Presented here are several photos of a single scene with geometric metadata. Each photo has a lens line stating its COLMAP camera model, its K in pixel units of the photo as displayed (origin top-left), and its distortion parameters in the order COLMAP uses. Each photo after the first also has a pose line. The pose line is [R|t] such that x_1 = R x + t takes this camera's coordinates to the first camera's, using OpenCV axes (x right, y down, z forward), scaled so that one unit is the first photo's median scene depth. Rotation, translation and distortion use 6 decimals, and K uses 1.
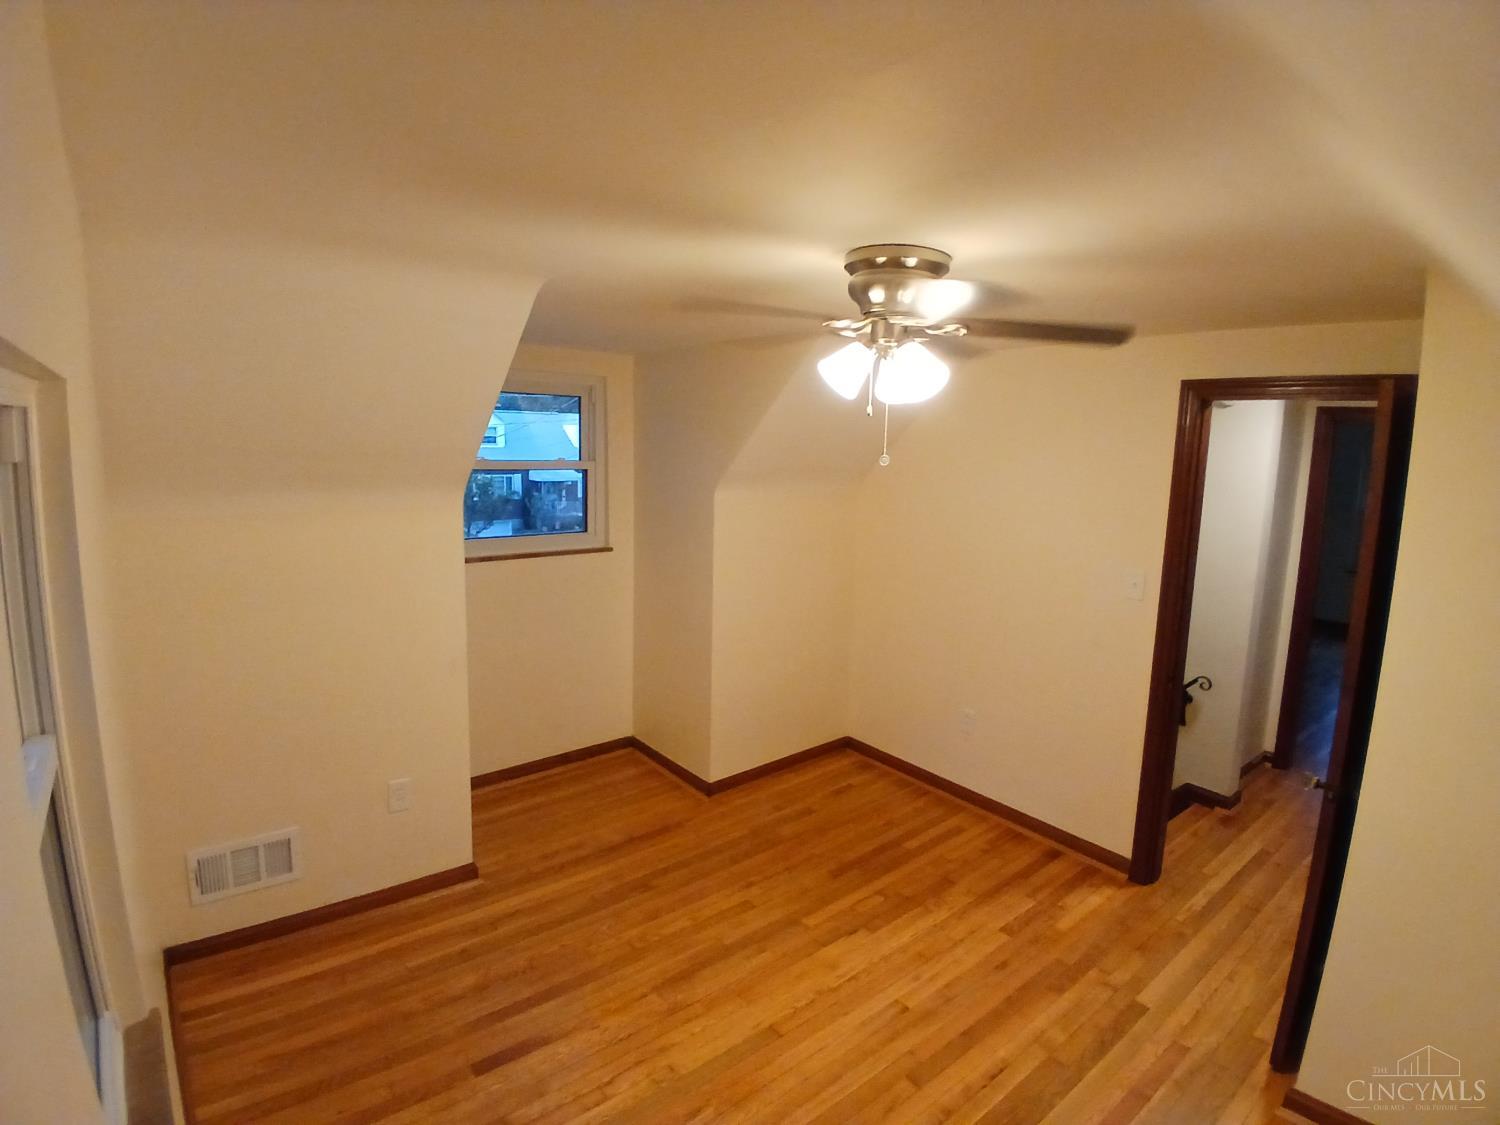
lens RADIAL K [[761.7, 0, 744.5], [0, 761.7, 556.1], [0, 0, 1]] dist [0.002357, -0.056548]
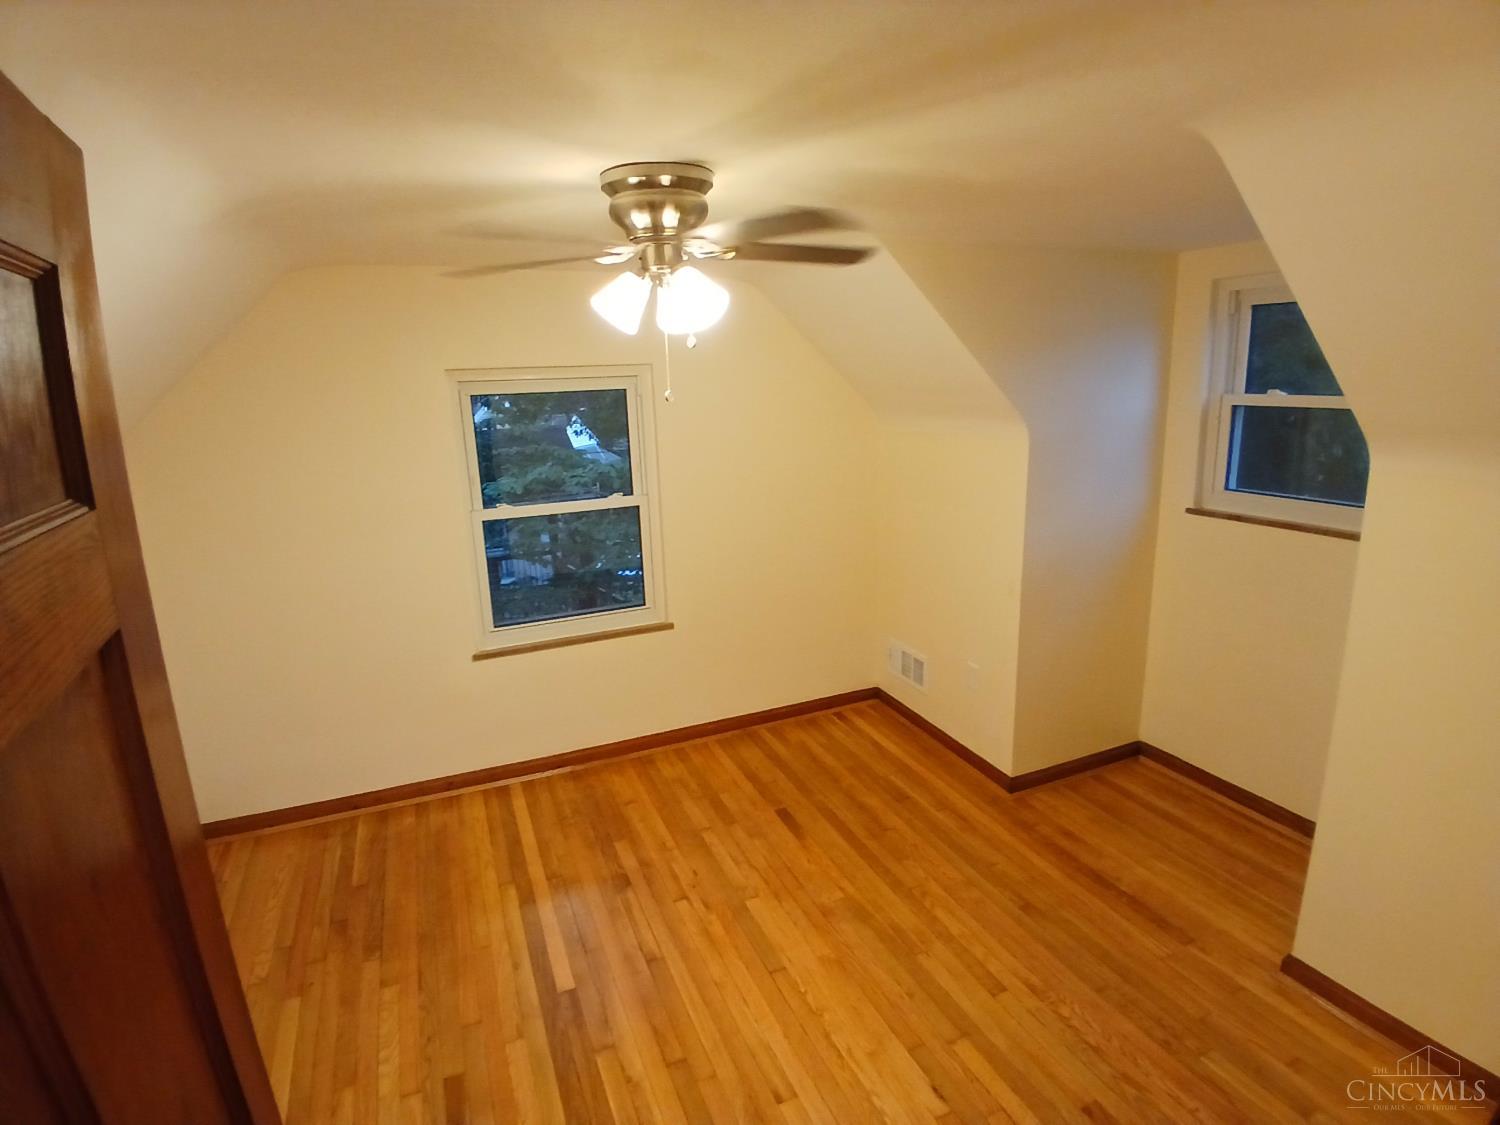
lens RADIAL K [[761.7, 0, 744.5], [0, 761.7, 556.1], [0, 0, 1]] dist [0.002357, -0.056548]
pose [[-0.284567, 0.200169, -0.937526, 0.806752], [-0.119552, 0.962914, 0.241877, -0.126068], [0.951173, 0.180913, -0.250082, 1.011414]]
